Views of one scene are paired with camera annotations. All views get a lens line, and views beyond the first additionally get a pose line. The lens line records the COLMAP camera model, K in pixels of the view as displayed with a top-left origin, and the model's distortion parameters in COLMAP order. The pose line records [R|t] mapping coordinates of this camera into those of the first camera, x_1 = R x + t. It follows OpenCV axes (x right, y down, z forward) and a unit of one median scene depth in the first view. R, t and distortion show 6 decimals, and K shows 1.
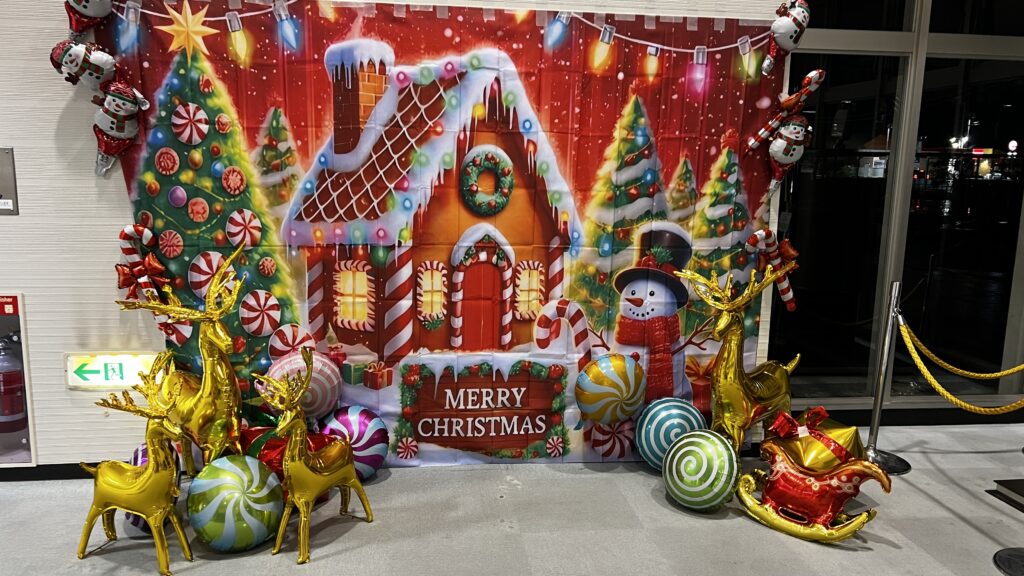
lens RADIAL K [[771.8, 0, 512.9], [0, 771.8, 312.0], [0, 0, 1]] dist [0.079373, -0.071805]
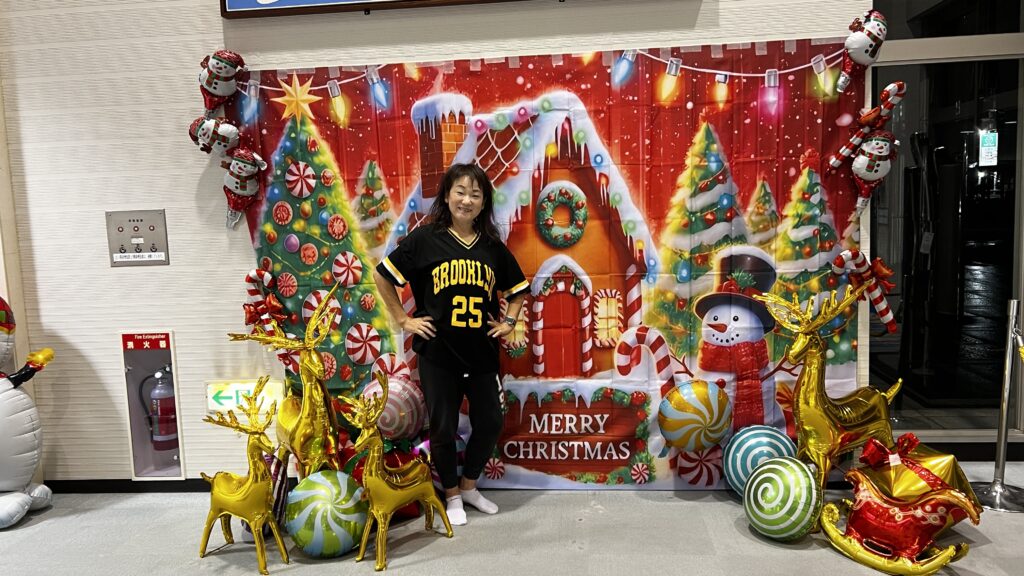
lens RADIAL K [[771.8, 0, 512.9], [0, 771.8, 312.0], [0, 0, 1]] dist [0.079373, -0.071805]
pose [[0.975490, -0.026048, -0.218495, 0.129669], [0.014681, 0.998461, -0.053485, 0.018061], [0.219551, 0.048966, 0.974371, -0.031718]]
